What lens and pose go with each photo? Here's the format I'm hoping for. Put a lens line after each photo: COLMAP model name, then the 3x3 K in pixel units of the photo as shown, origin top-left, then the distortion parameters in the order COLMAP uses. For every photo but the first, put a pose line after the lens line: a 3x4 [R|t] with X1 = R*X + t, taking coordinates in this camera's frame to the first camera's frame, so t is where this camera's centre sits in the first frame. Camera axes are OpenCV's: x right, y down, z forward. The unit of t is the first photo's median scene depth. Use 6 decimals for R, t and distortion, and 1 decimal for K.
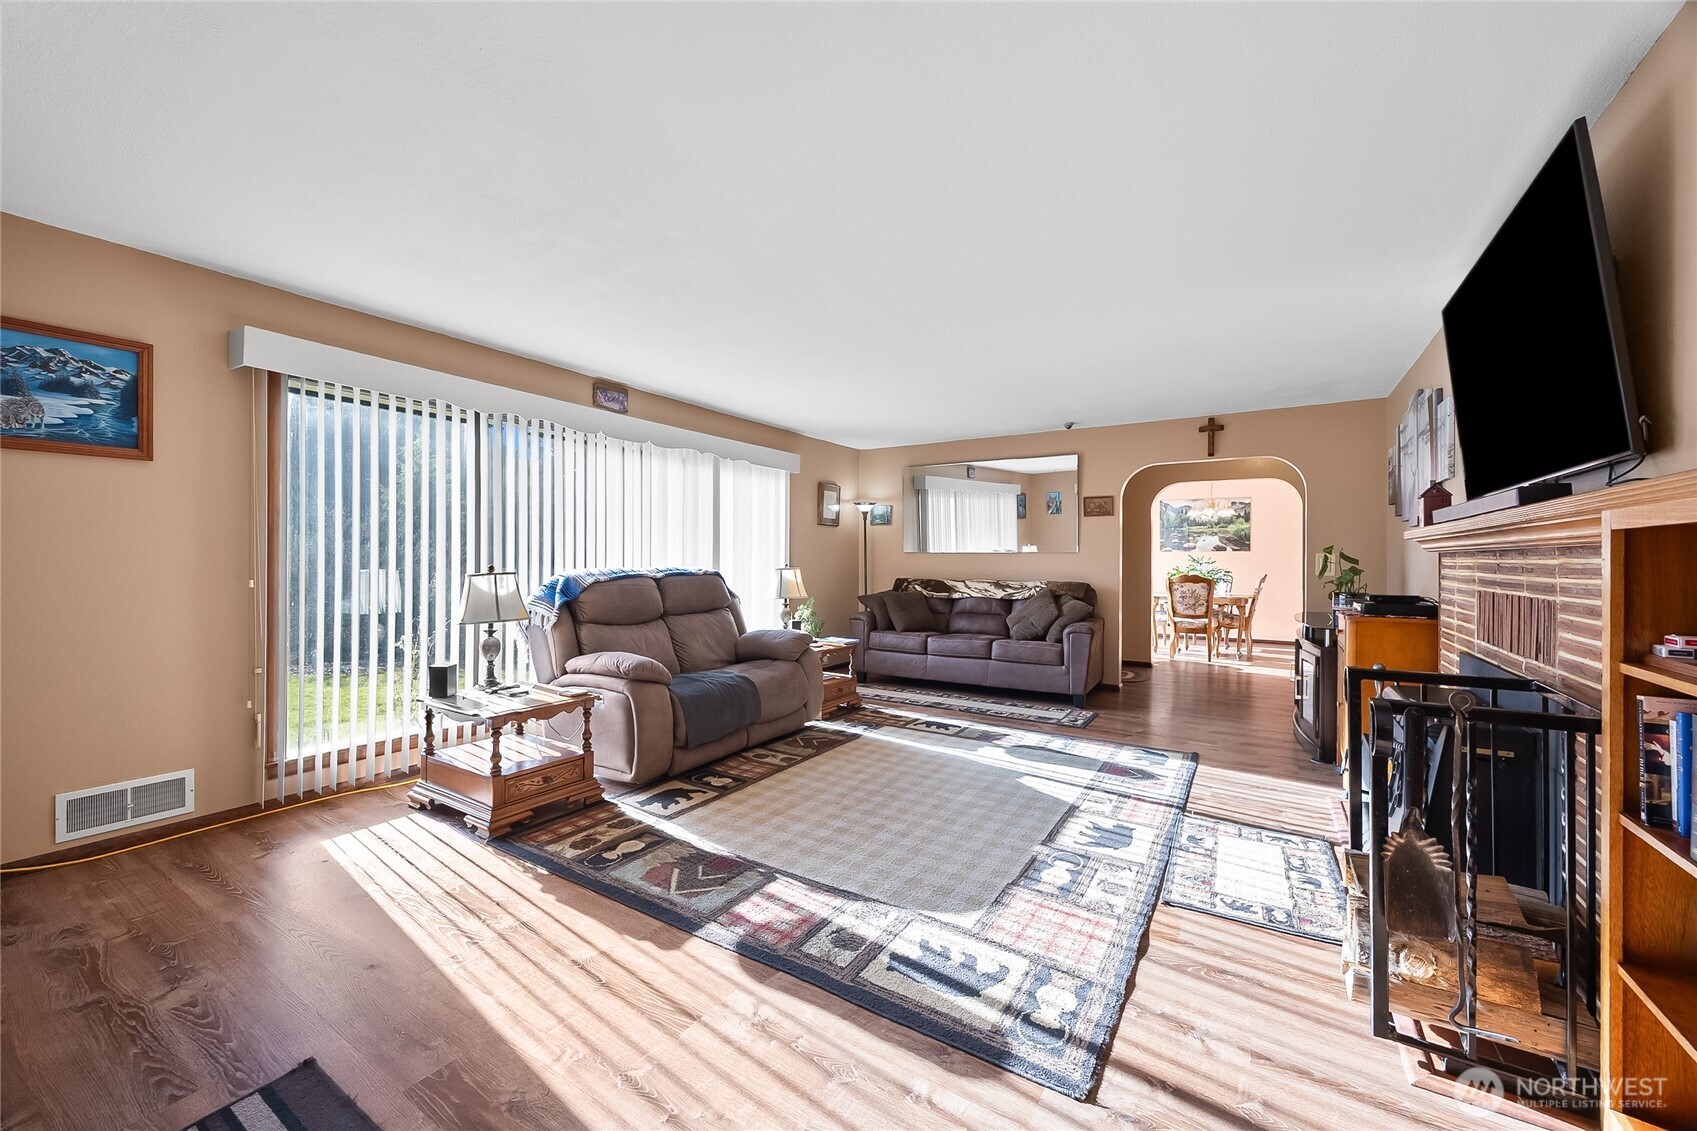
lens RADIAL K [[659.1, 0, 840.1], [0, 659.1, 563.0], [0, 0, 1]] dist [-0.002494, 0.000006]
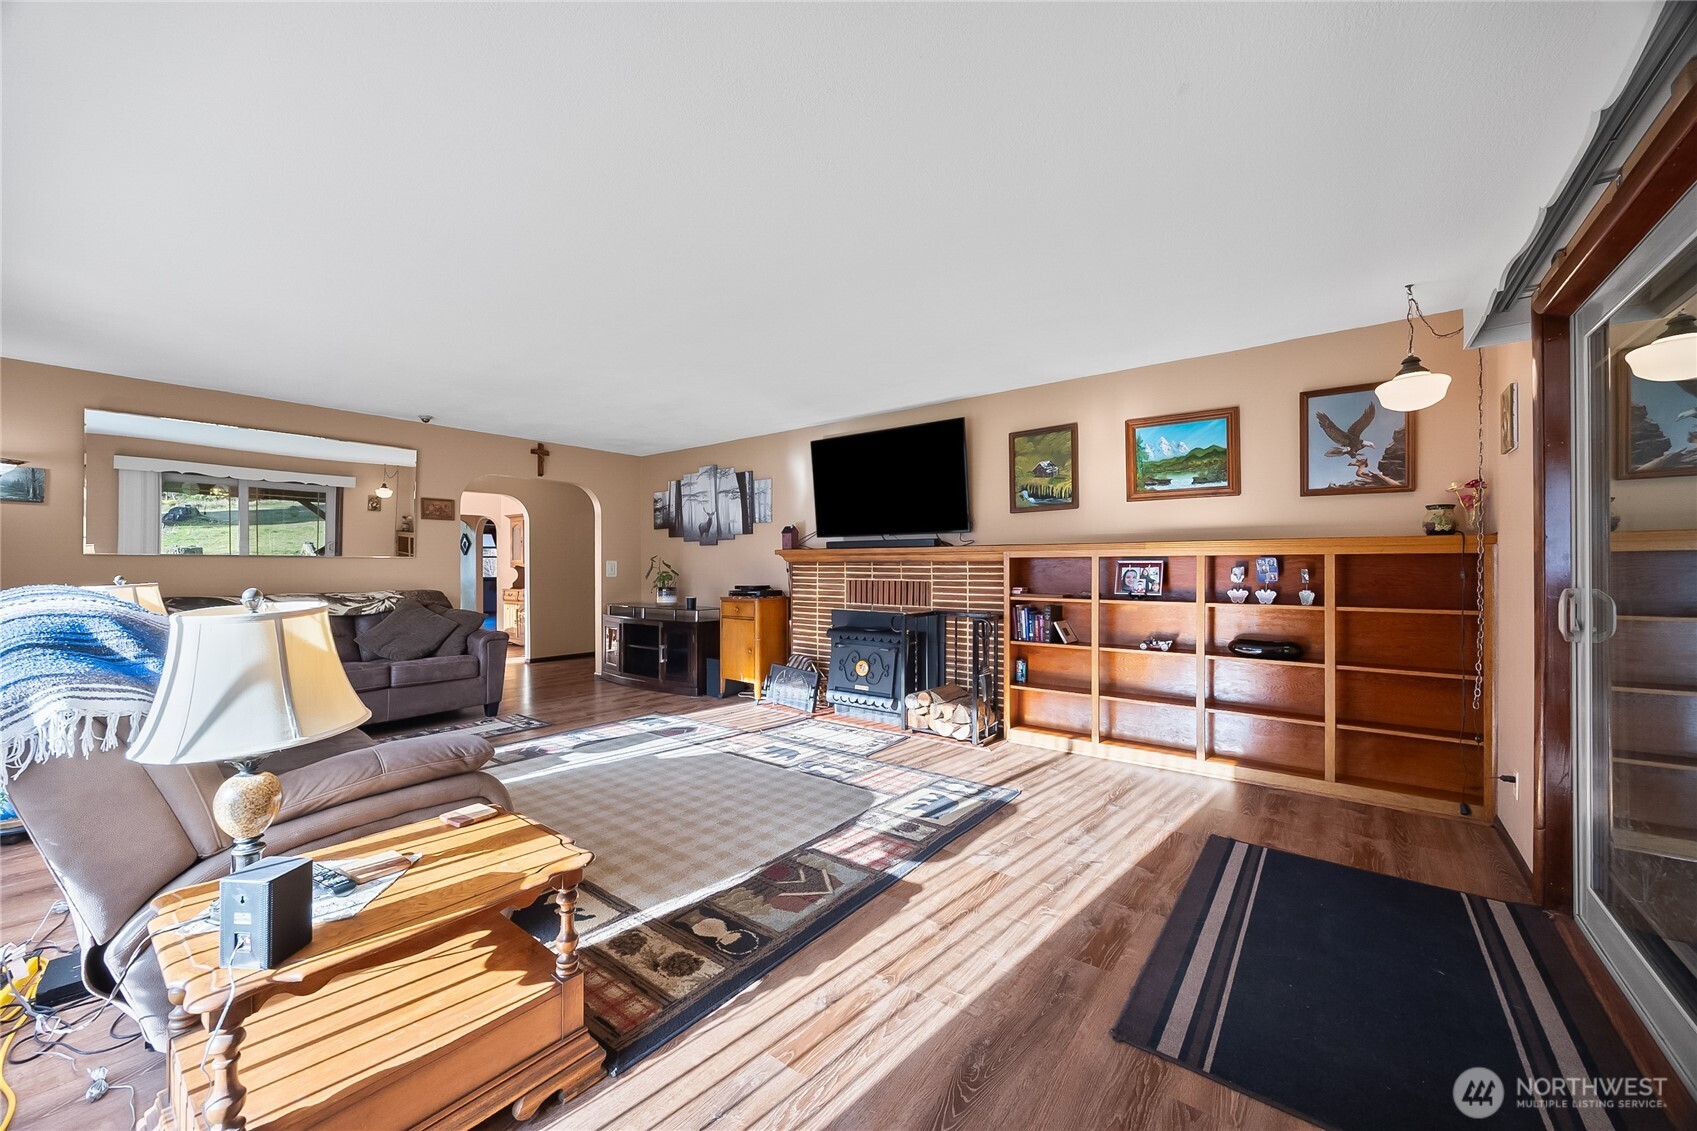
lens RADIAL K [[646.4, 0, 839.4], [0, 646.4, 563.2], [0, 0, 1]] dist [-0.001725, -0.000003]
pose [[0.093411, -0.001590, 0.995626, -1.053187], [0.004930, 0.999987, 0.001134, -0.014842], [-0.995615, 0.004803, 0.093418, 0.741626]]
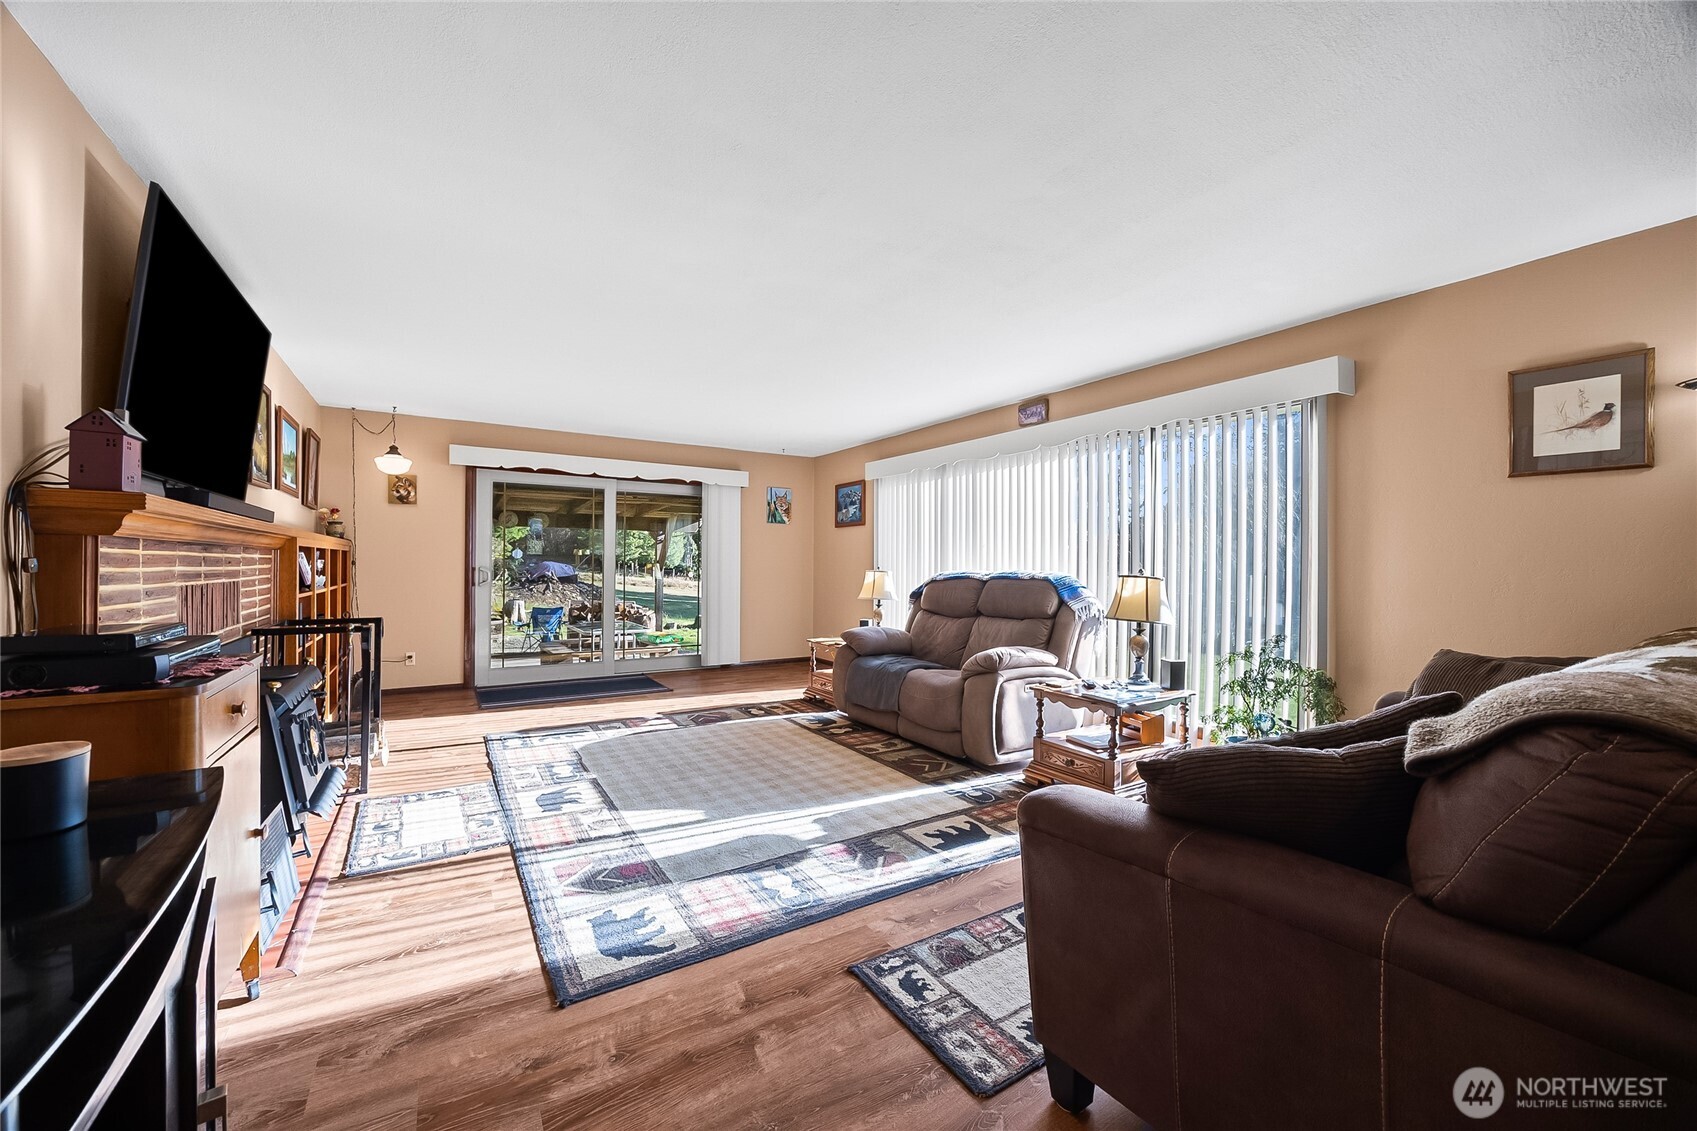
lens RADIAL K [[646.4, 0, 839.4], [0, 646.4, 563.2], [0, 0, 1]] dist [-0.001725, -0.000003]
pose [[-0.434224, -0.008808, -0.900762, 1.229361], [-0.009954, 0.999938, -0.004979, 0.005646], [0.900750, 0.006804, -0.434285, 1.957555]]
